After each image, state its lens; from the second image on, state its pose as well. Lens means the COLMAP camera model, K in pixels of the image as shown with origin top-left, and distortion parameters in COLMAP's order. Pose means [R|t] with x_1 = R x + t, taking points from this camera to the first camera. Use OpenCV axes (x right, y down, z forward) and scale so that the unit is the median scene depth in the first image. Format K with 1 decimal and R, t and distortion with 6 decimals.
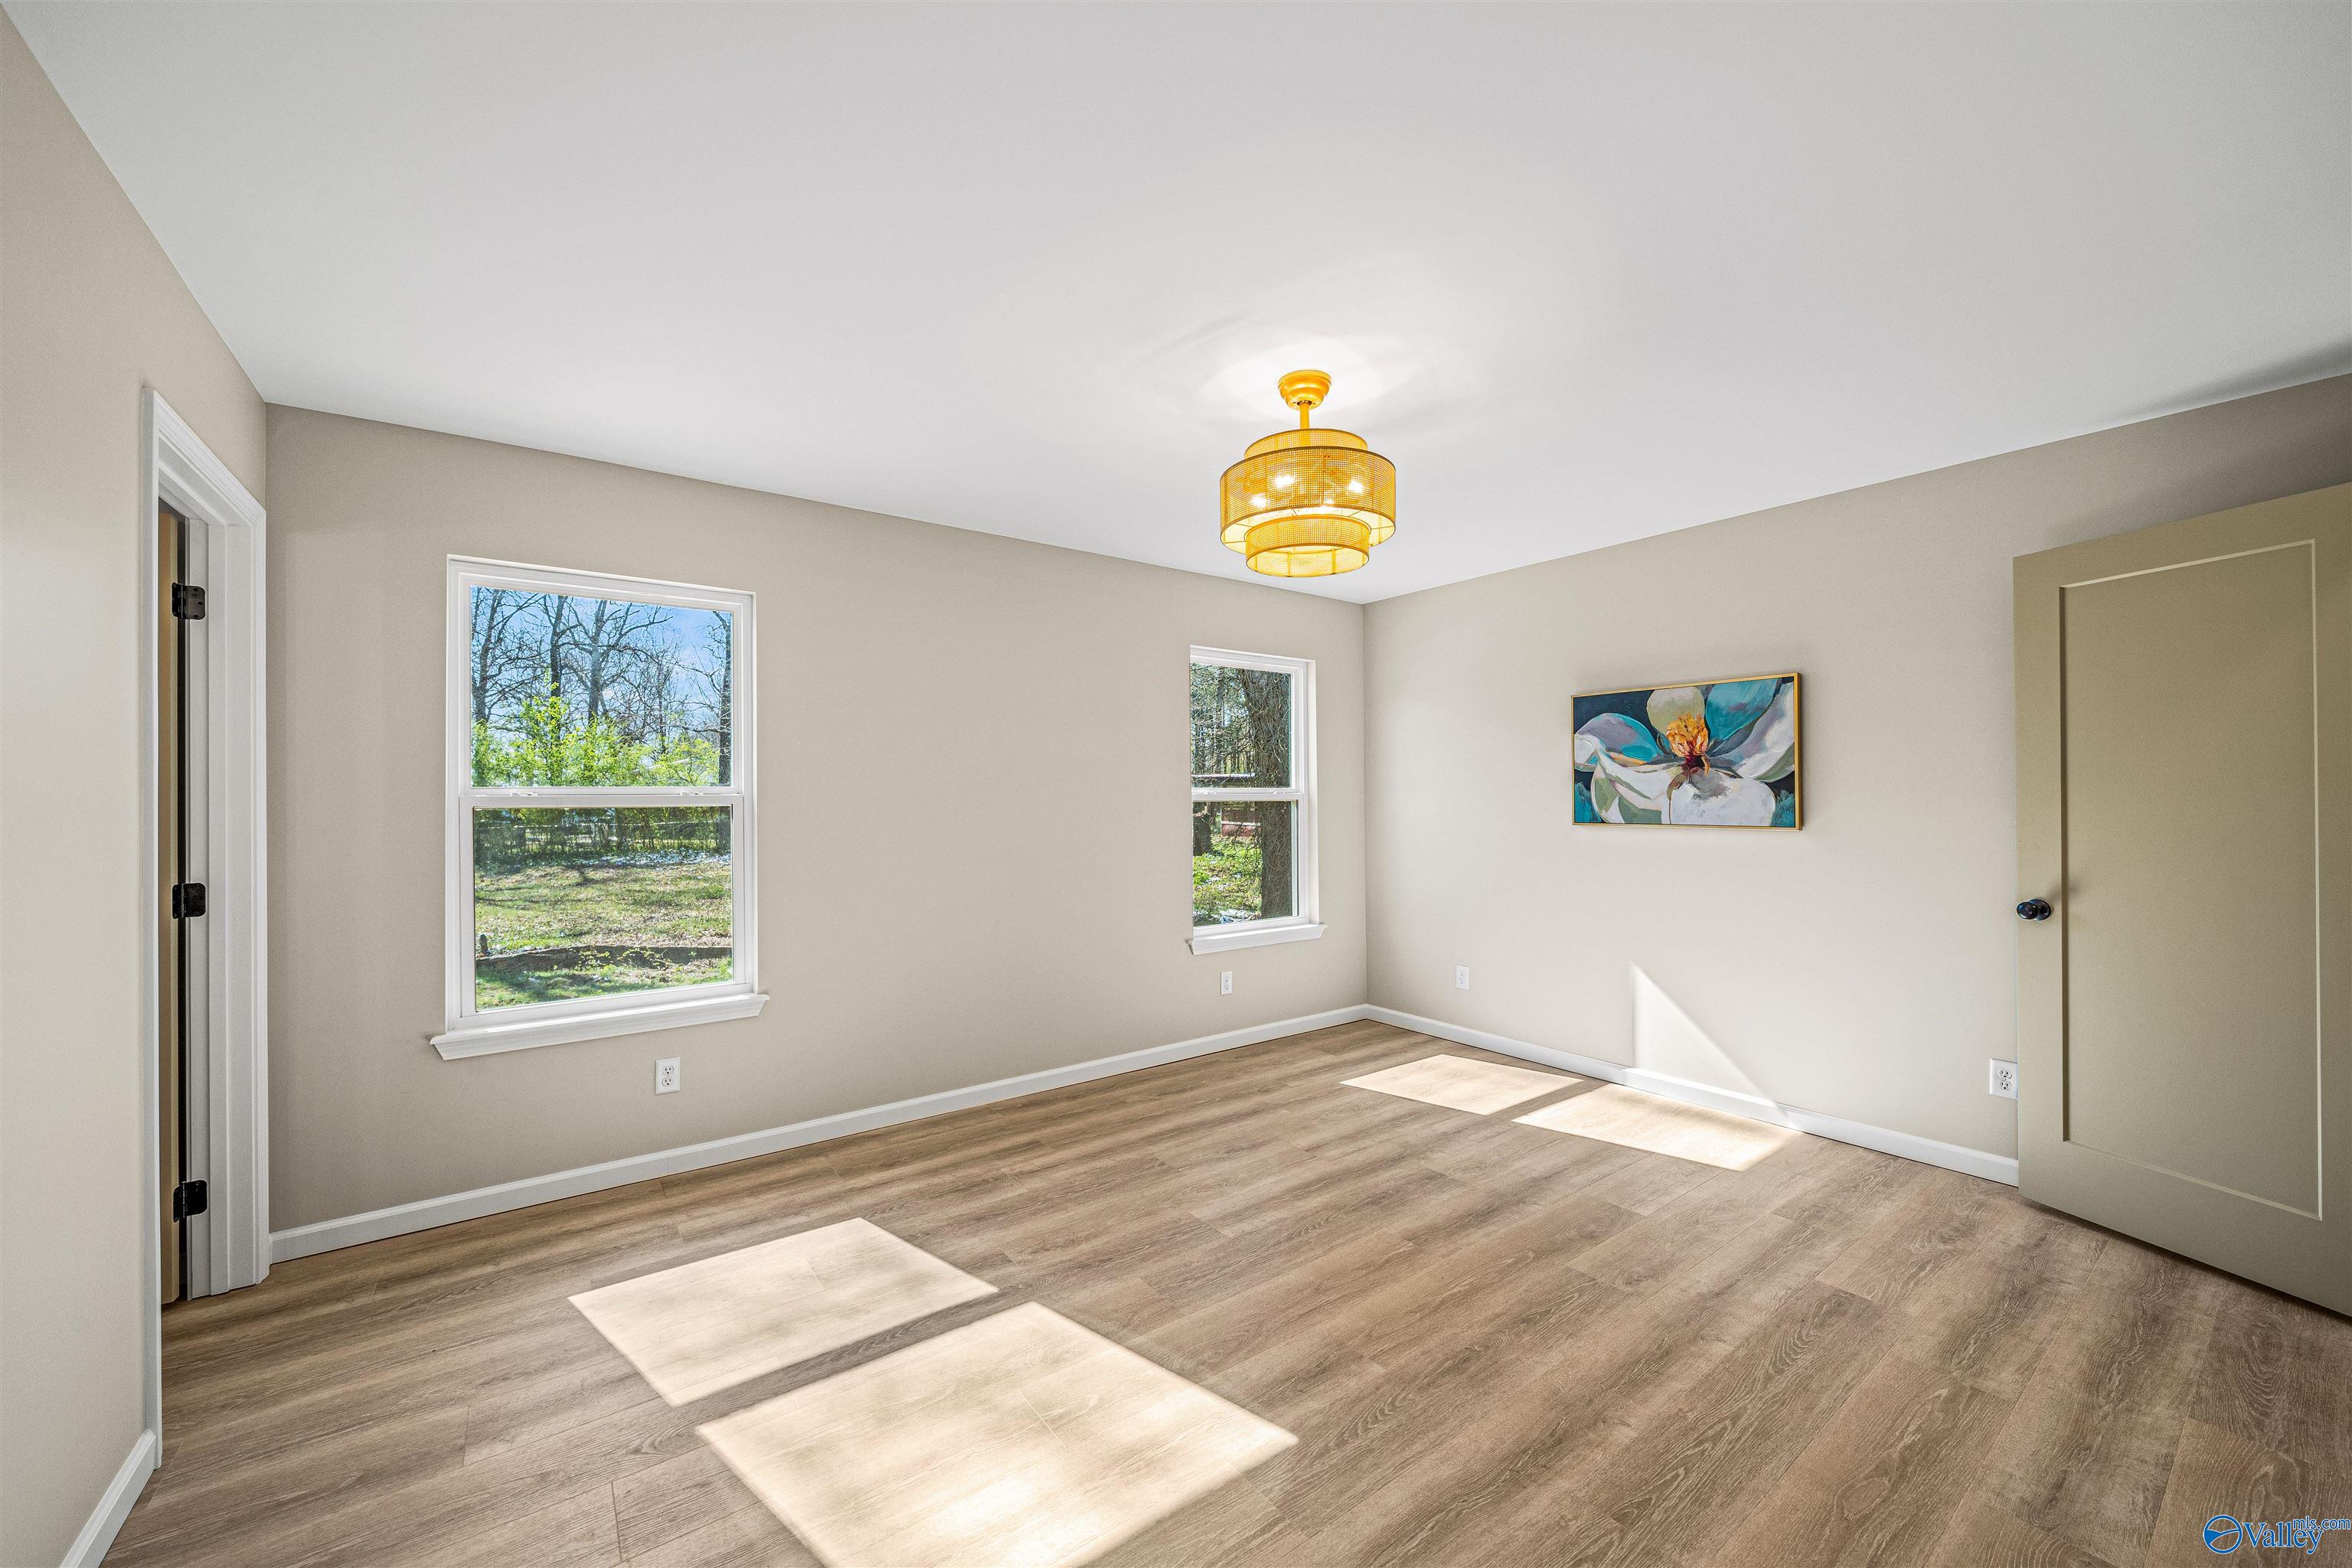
lens RADIAL K [[879.8, 0, 1156.0], [0, 879.8, 799.2], [0, 0, 1]] dist [-0.007480, 0.000046]
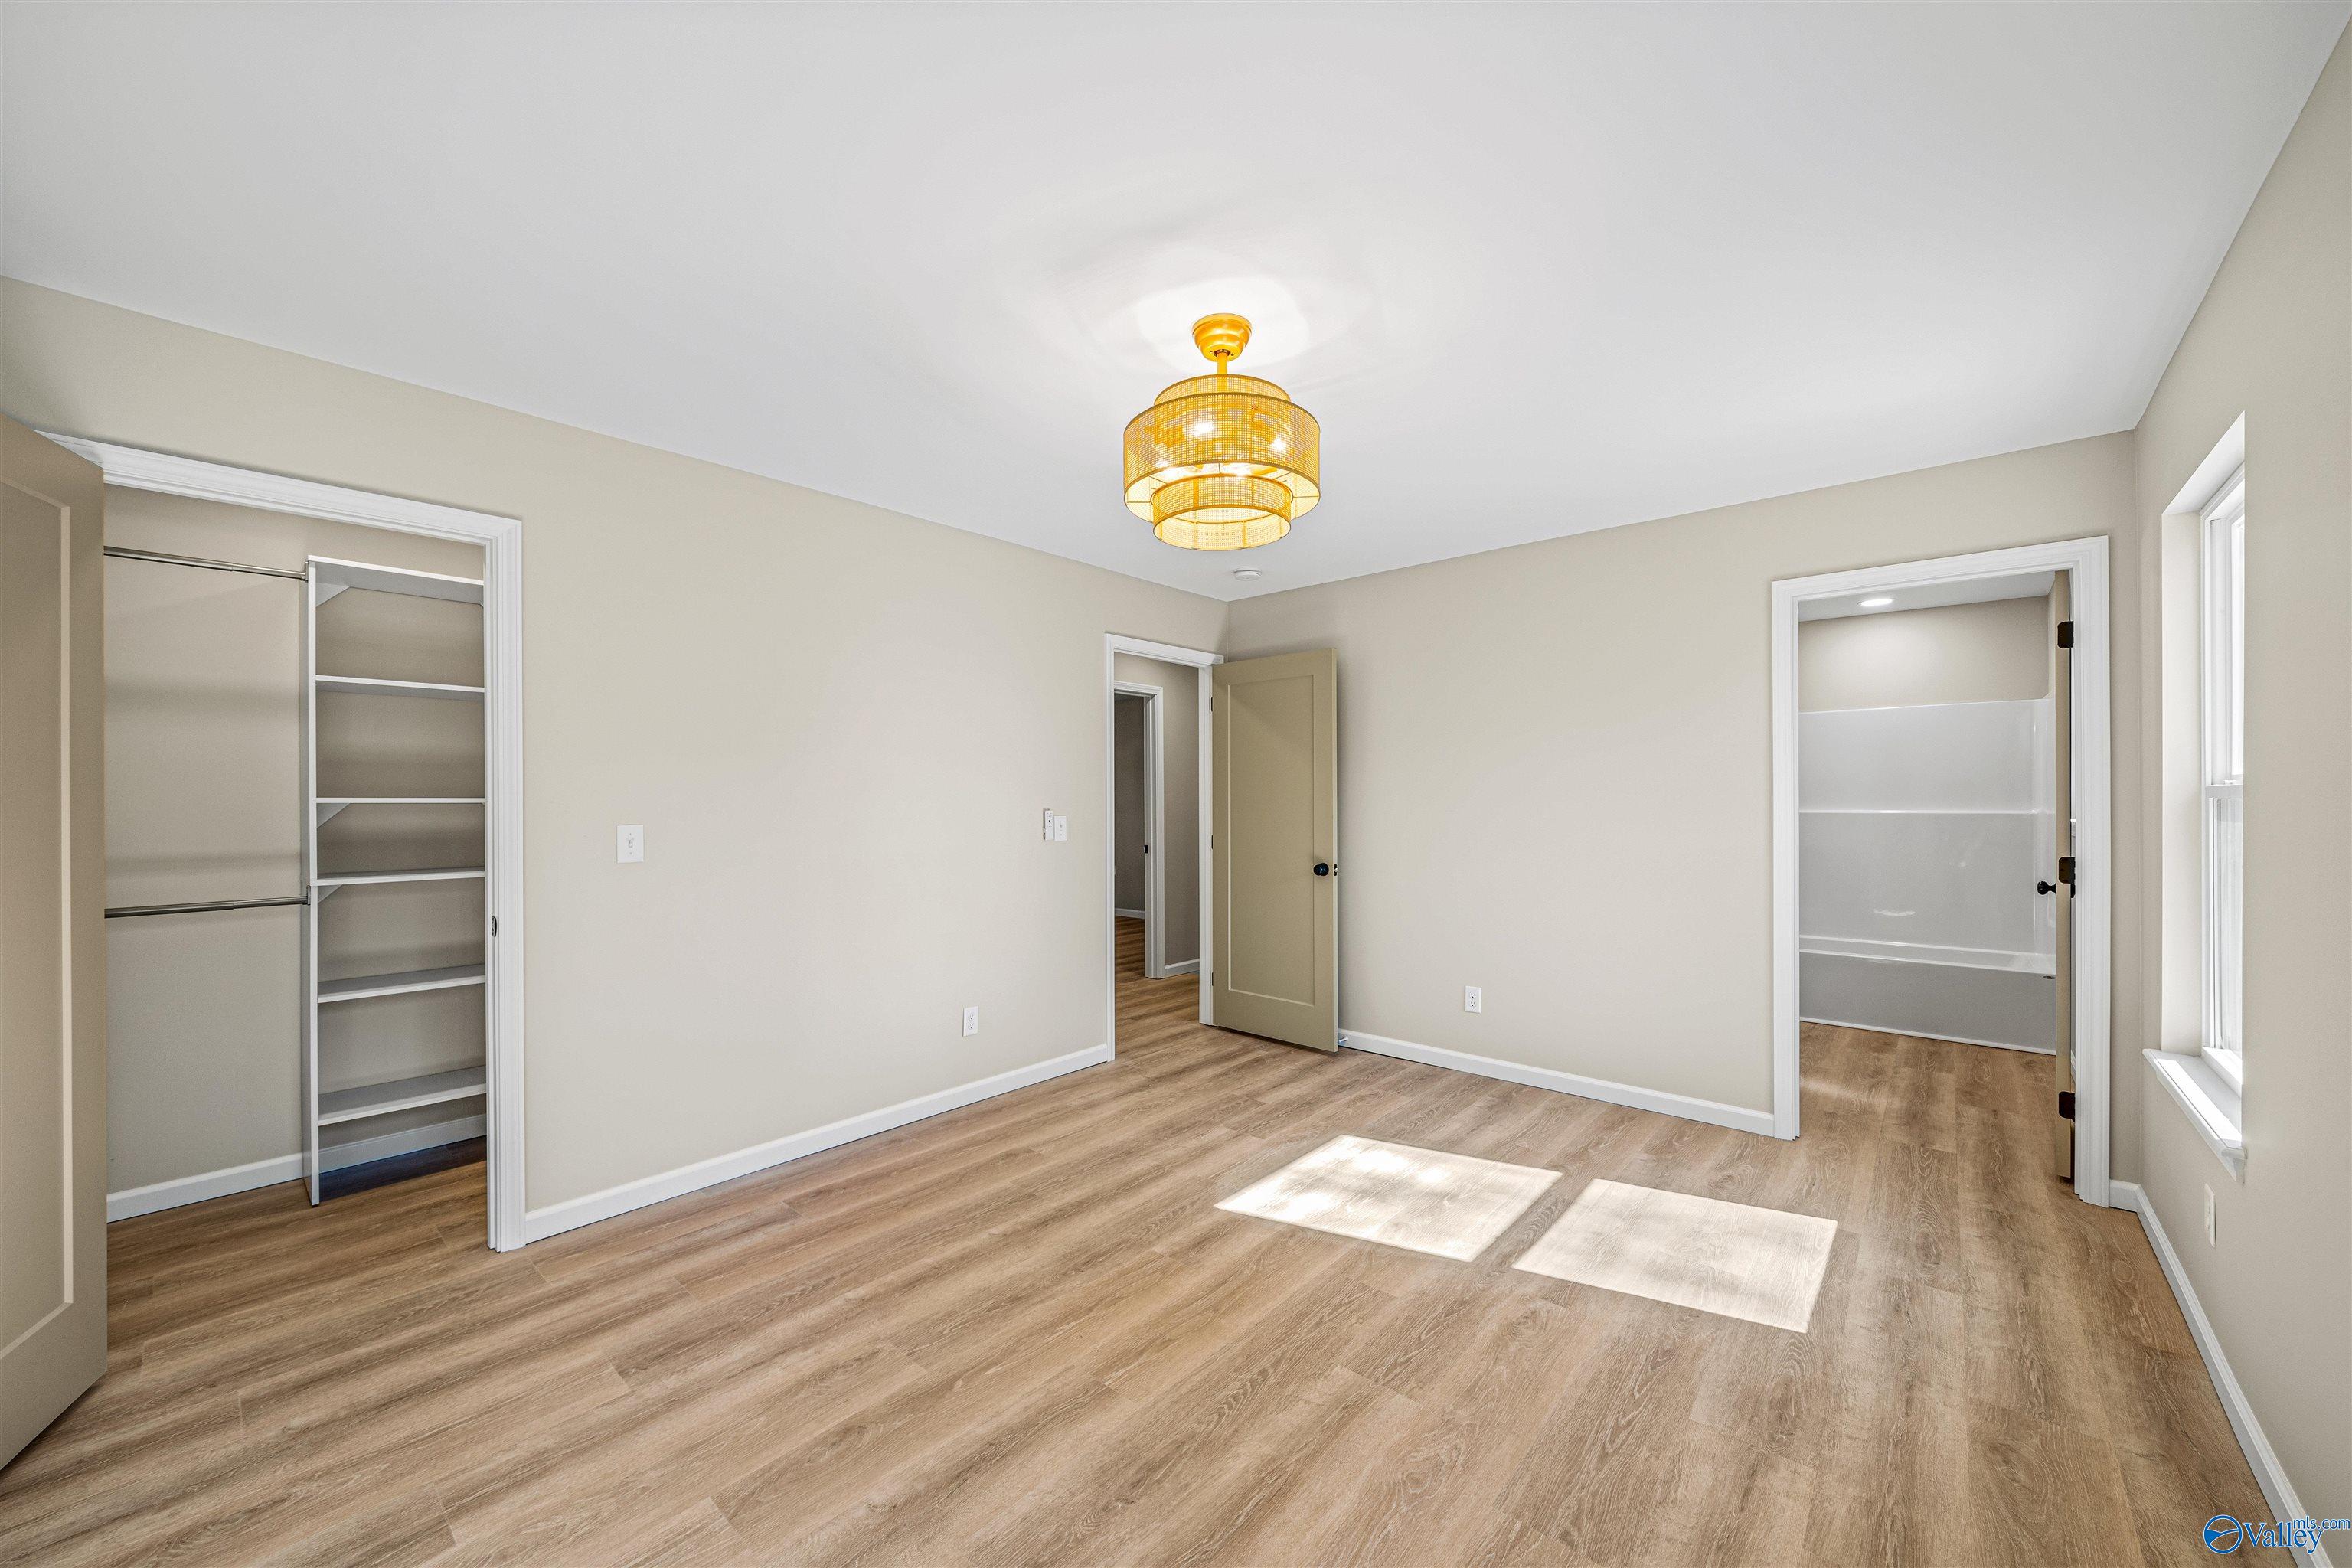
lens RADIAL K [[879.8, 0, 1156.0], [0, 879.8, 799.2], [0, 0, 1]] dist [-0.007480, 0.000046]
pose [[-0.977443, 0.009505, -0.210983, 0.436356], [0.009504, 0.999954, 0.001018, -0.000217], [0.210983, -0.001010, -0.977489, 1.889339]]
